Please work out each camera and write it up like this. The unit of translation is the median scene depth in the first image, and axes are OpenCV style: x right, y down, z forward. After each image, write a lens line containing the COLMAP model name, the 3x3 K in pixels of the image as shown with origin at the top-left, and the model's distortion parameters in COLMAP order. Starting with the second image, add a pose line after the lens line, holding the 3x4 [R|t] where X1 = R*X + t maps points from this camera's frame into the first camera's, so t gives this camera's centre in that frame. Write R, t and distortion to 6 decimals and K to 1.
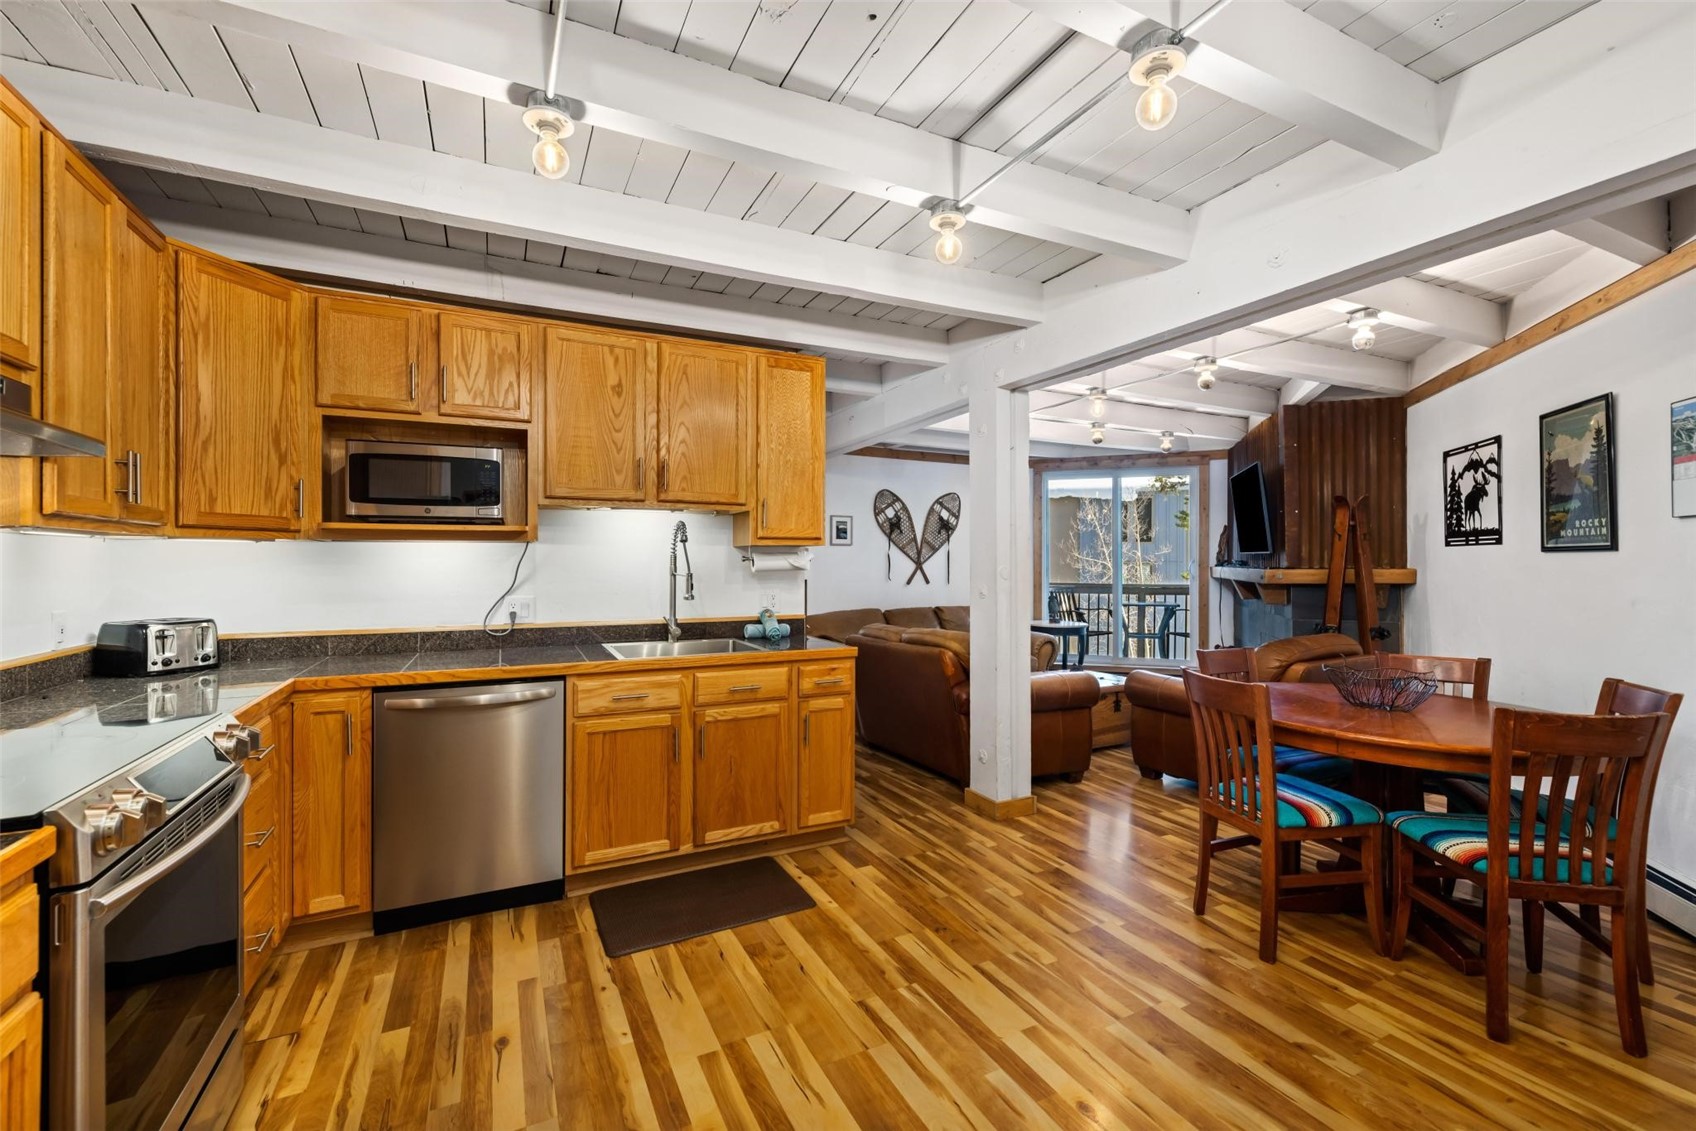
lens RADIAL K [[711.3, 0, 850.4], [0, 711.3, 559.9], [0, 0, 1]] dist [0.000863, 0.000240]
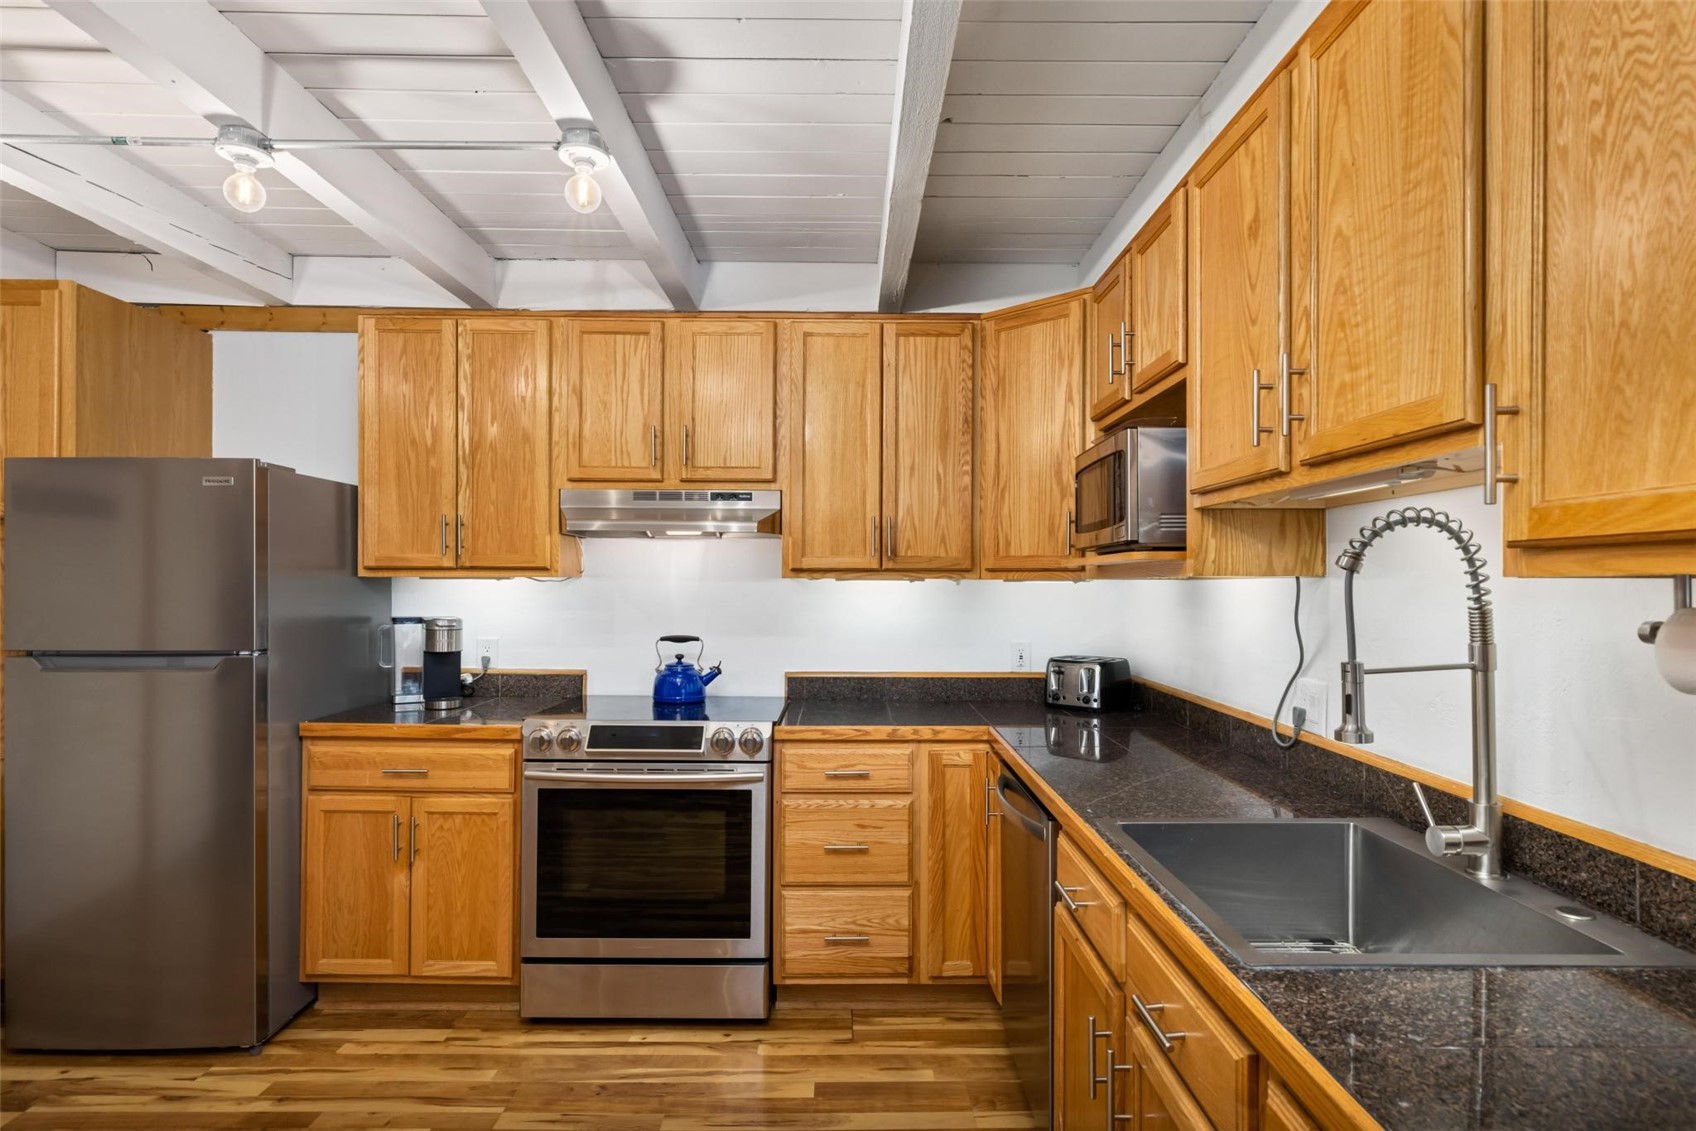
lens RADIAL K [[863.2, 0, 847.9], [0, 863.2, 581.0], [0, 0, 1]] dist [0.000306, 0.000348]
pose [[-0.438414, -0.004008, -0.898764, 0.286949], [-0.004751, 0.999986, -0.002142, -0.021482], [0.898760, 0.003331, -0.438428, 1.112904]]
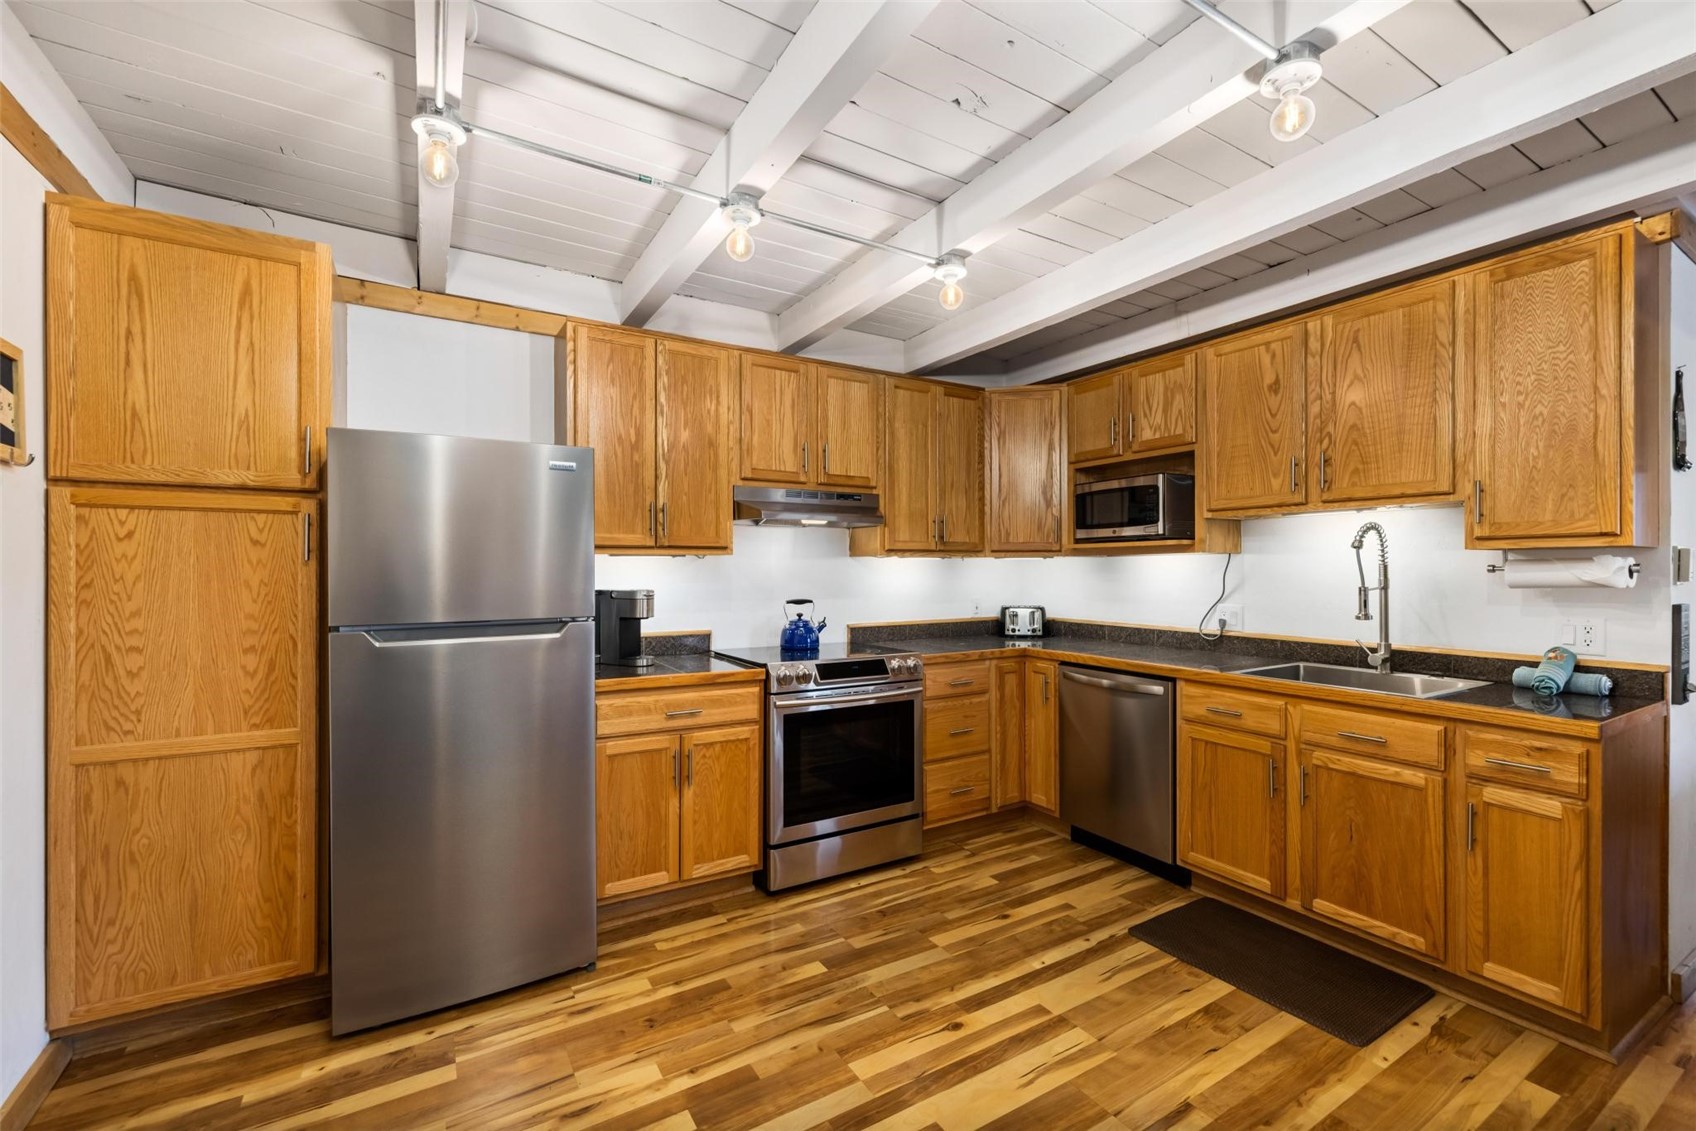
lens RADIAL K [[714.0, 0, 848.8], [0, 714.0, 568.8], [0, 0, 1]] dist [0.001265, 0.000253]
pose [[0.080650, 0.000142, -0.996742, 0.616958], [0.003008, 0.999995, 0.000386, -0.004603], [0.996738, -0.003029, 0.080649, 0.407035]]
